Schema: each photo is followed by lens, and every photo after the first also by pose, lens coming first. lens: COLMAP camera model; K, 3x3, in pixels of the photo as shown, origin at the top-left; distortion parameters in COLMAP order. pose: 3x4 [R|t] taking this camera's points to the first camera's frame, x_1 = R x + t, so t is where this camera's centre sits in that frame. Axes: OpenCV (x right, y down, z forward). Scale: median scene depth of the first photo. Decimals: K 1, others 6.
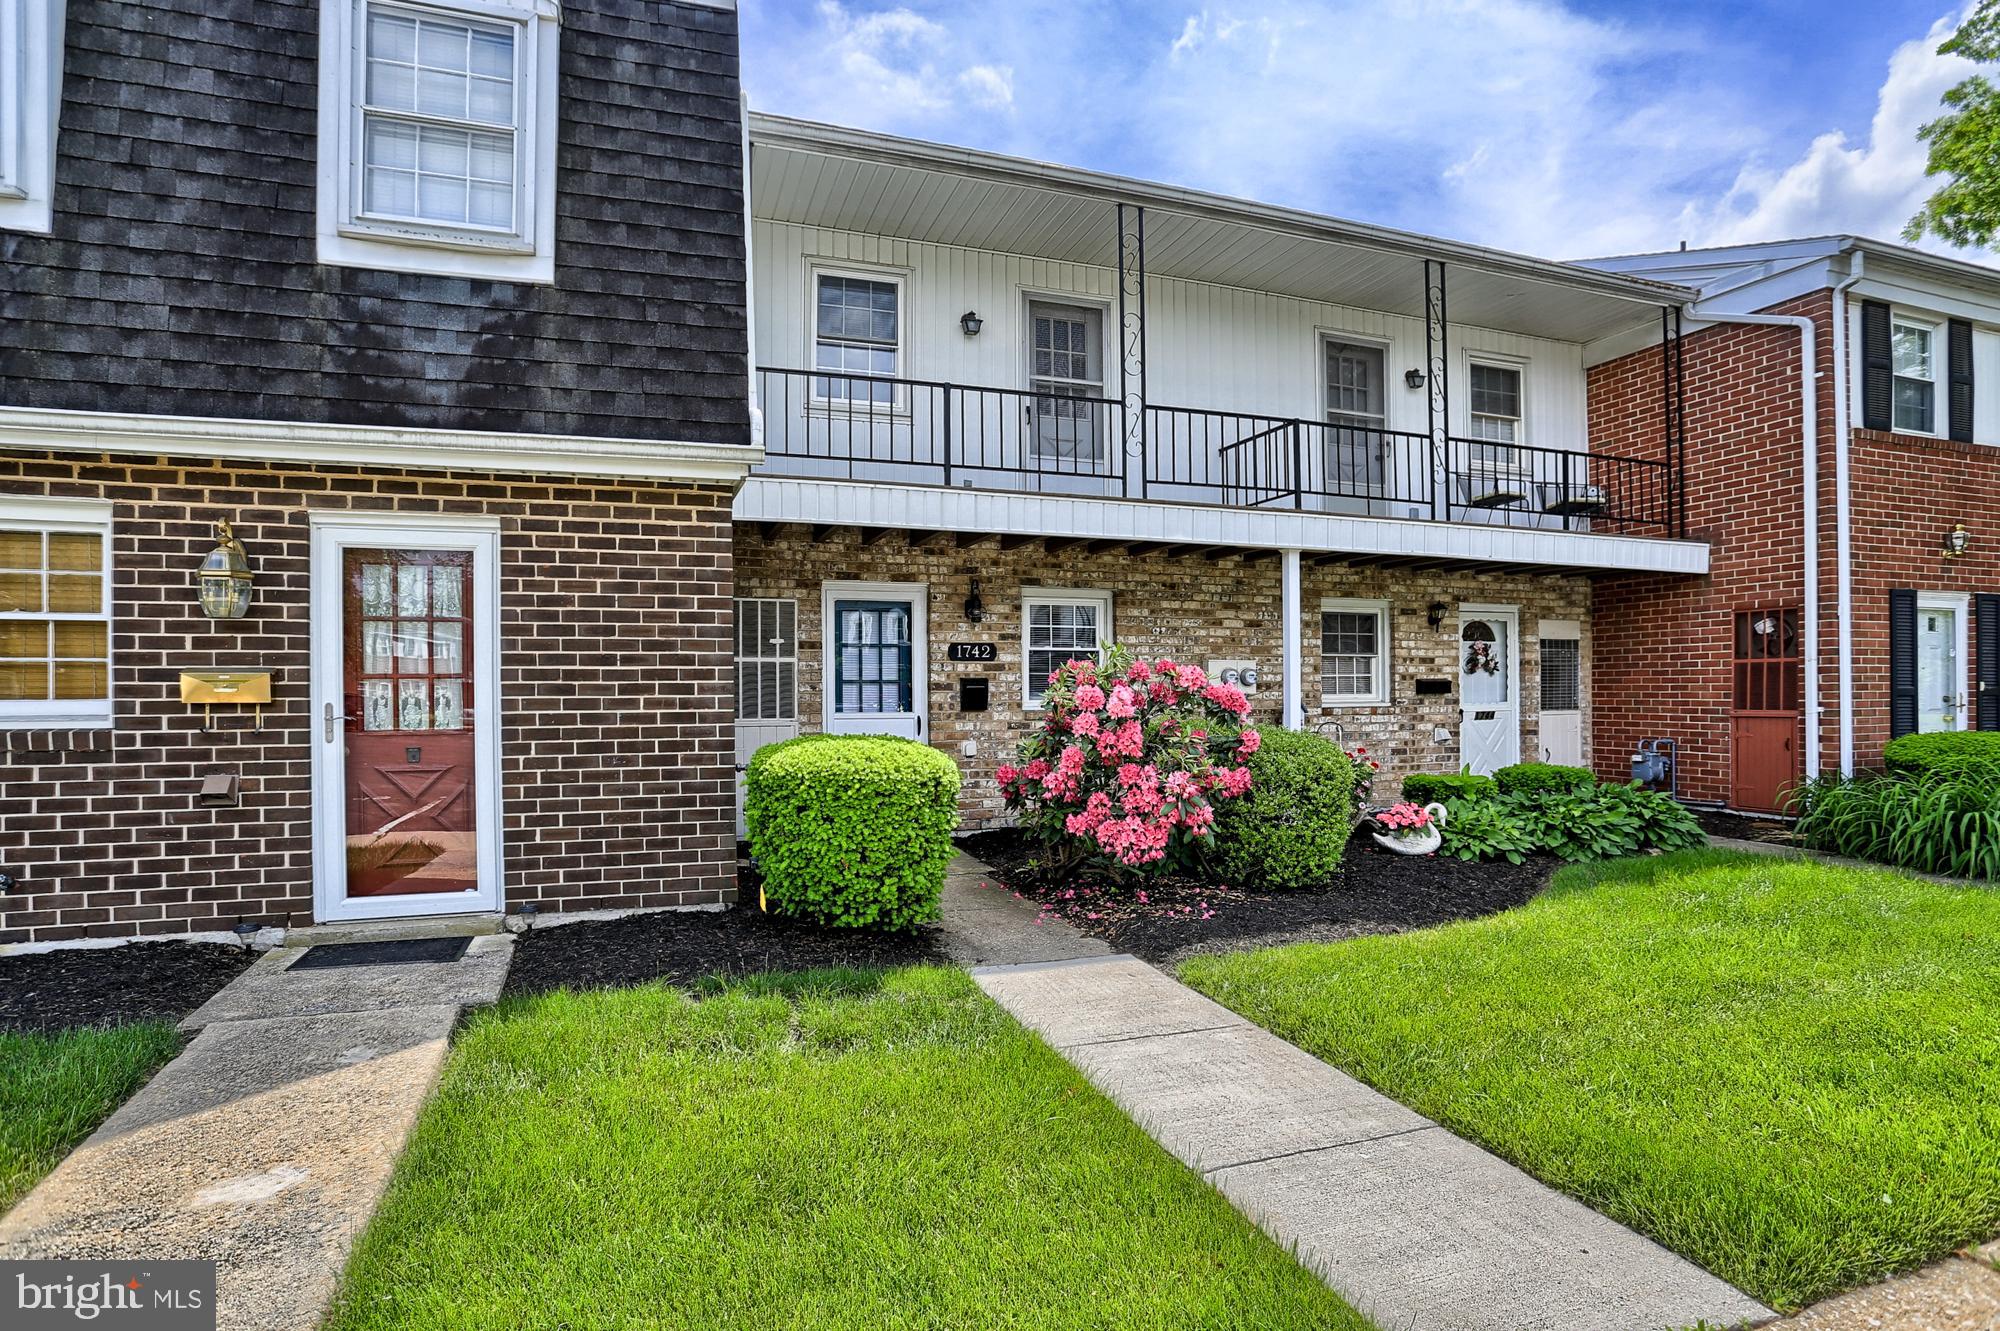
lens RADIAL K [[1128.3, 0, 996.9], [0, 1128.3, 698.7], [0, 0, 1]] dist [-0.091990, 0.039404]
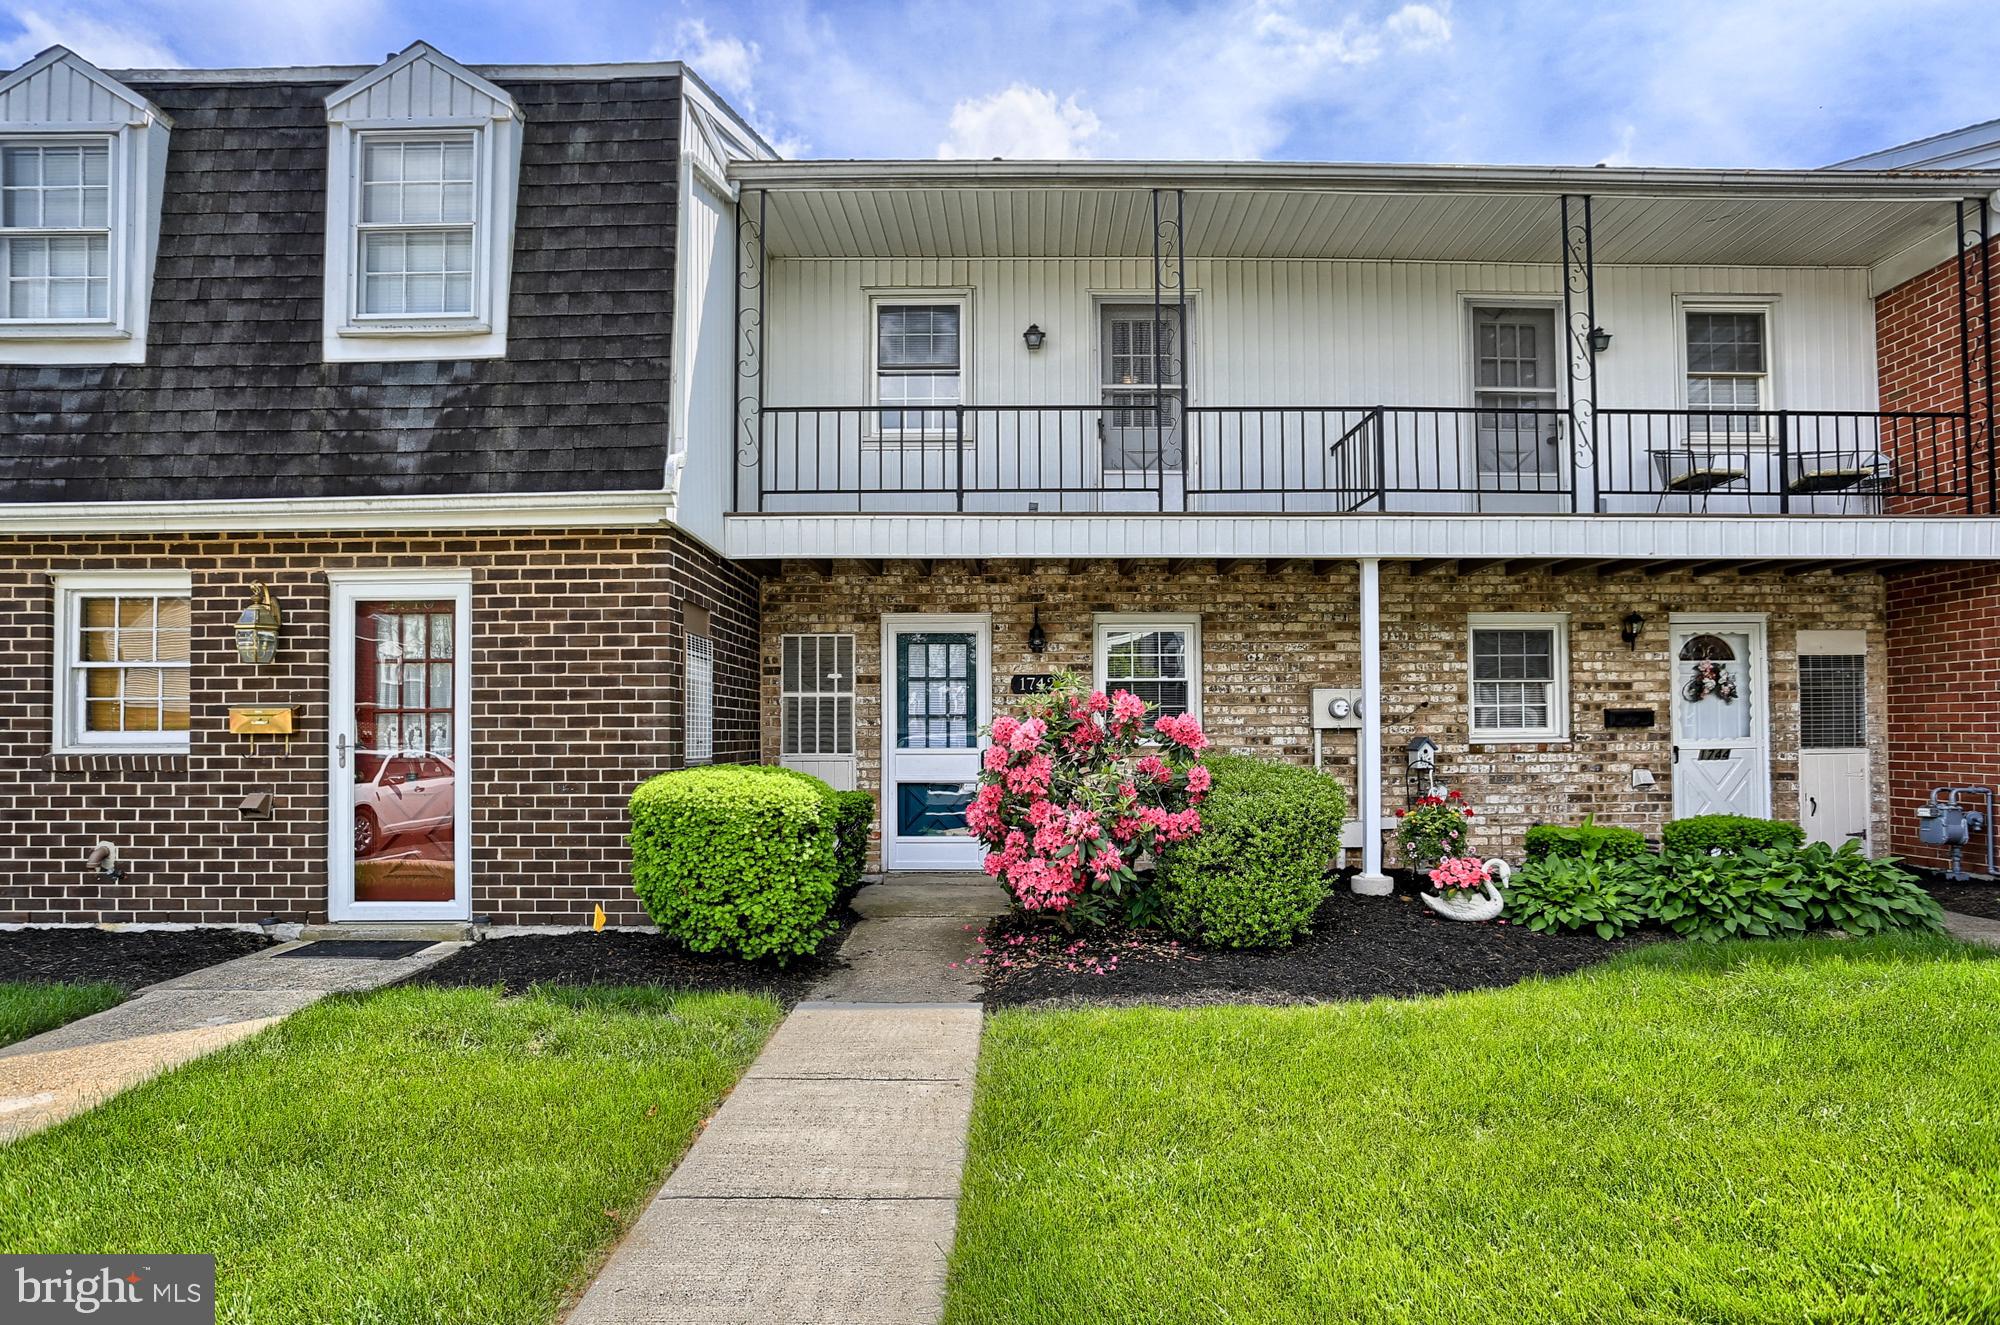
lens RADIAL K [[1218.1, 0, 1006.7], [0, 1218.1, 714.0], [0, 0, 1]] dist [-0.077946, 0.038573]
pose [[0.934558, -0.007169, -0.355738, 0.333129], [-0.000822, 0.999751, -0.022307, 0.006848], [0.355810, 0.021139, 0.934319, 0.040080]]
